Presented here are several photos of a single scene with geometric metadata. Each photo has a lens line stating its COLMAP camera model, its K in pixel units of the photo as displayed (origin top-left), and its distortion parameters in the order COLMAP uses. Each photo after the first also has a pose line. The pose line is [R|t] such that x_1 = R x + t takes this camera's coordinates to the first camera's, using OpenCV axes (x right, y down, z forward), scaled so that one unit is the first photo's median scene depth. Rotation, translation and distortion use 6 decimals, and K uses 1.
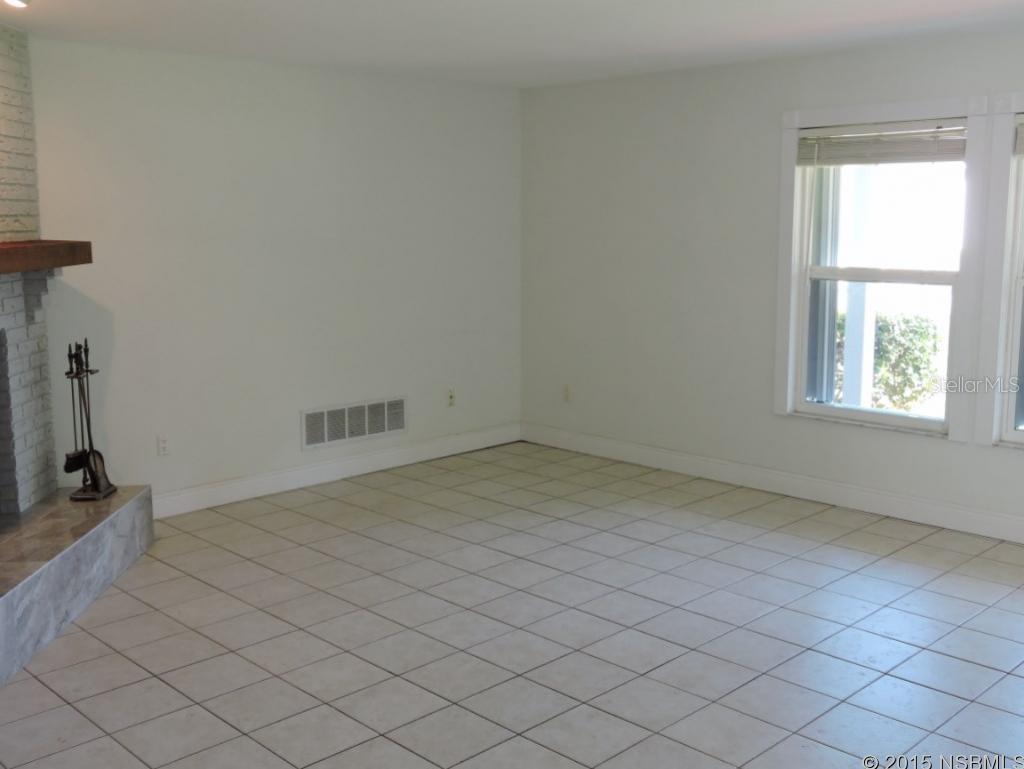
lens RADIAL K [[1035.0, 0, 506.3], [0, 1035.0, 394.8], [0, 0, 1]] dist [-0.038312, 0.000000]
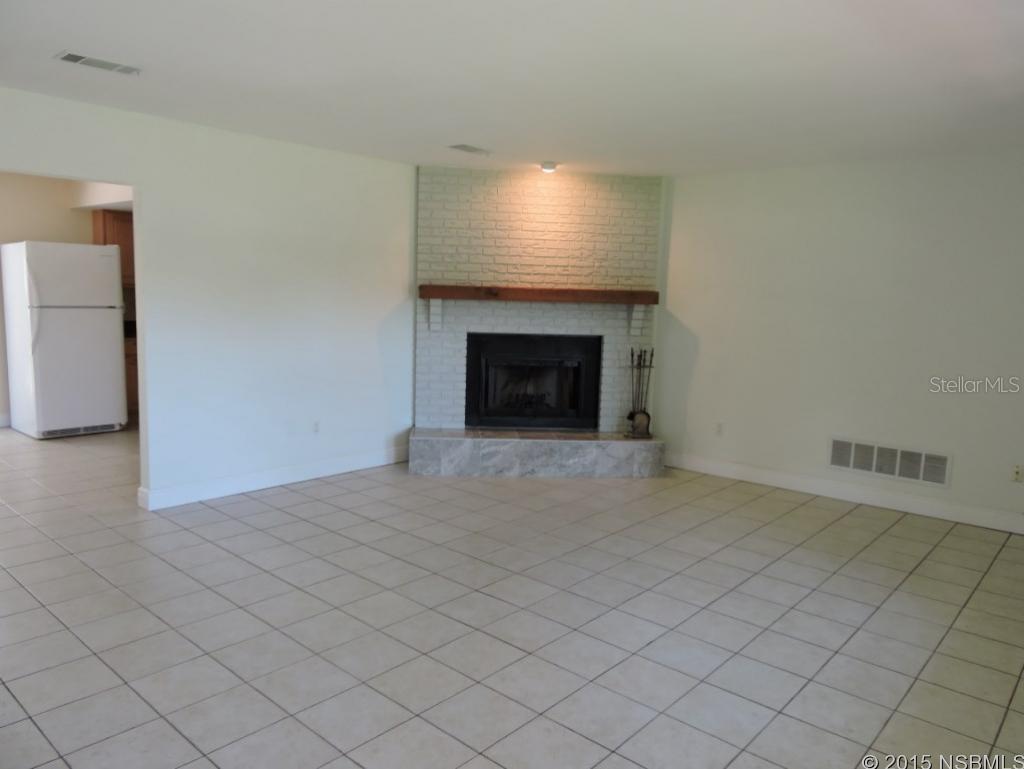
lens RADIAL K [[736.0, 0, 511.2], [0, 736.0, 382.0], [0, 0, 1]] dist [-0.011913, -0.002045]
pose [[0.084482, 0.139492, -0.986613, 0.832281], [-0.193275, 0.973641, 0.121108, -0.105847], [0.977501, 0.180456, 0.109215, 0.660428]]
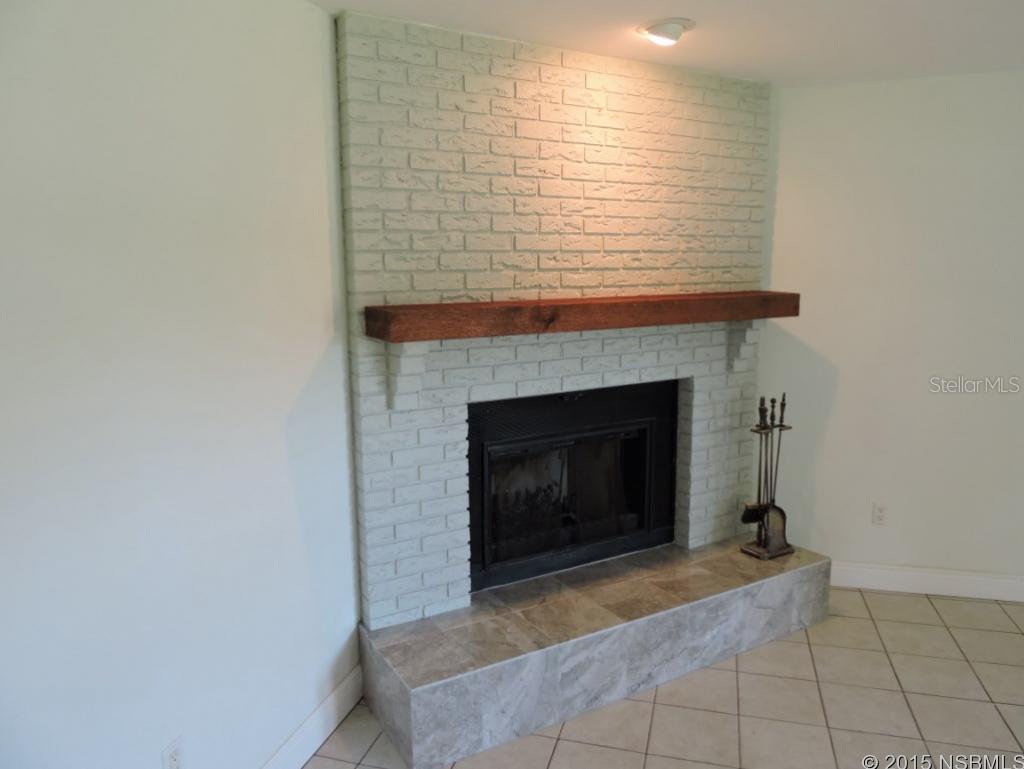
lens RADIAL K [[736.0, 0, 520.2], [0, 736.0, 387.3], [0, 0, 1]] dist [-0.011913, -0.002045]
pose [[0.502151, 0.134917, -0.854191, 0.060665], [-0.131691, 0.988165, 0.078661, -0.084229], [0.854694, 0.072990, 0.513975, 0.441982]]
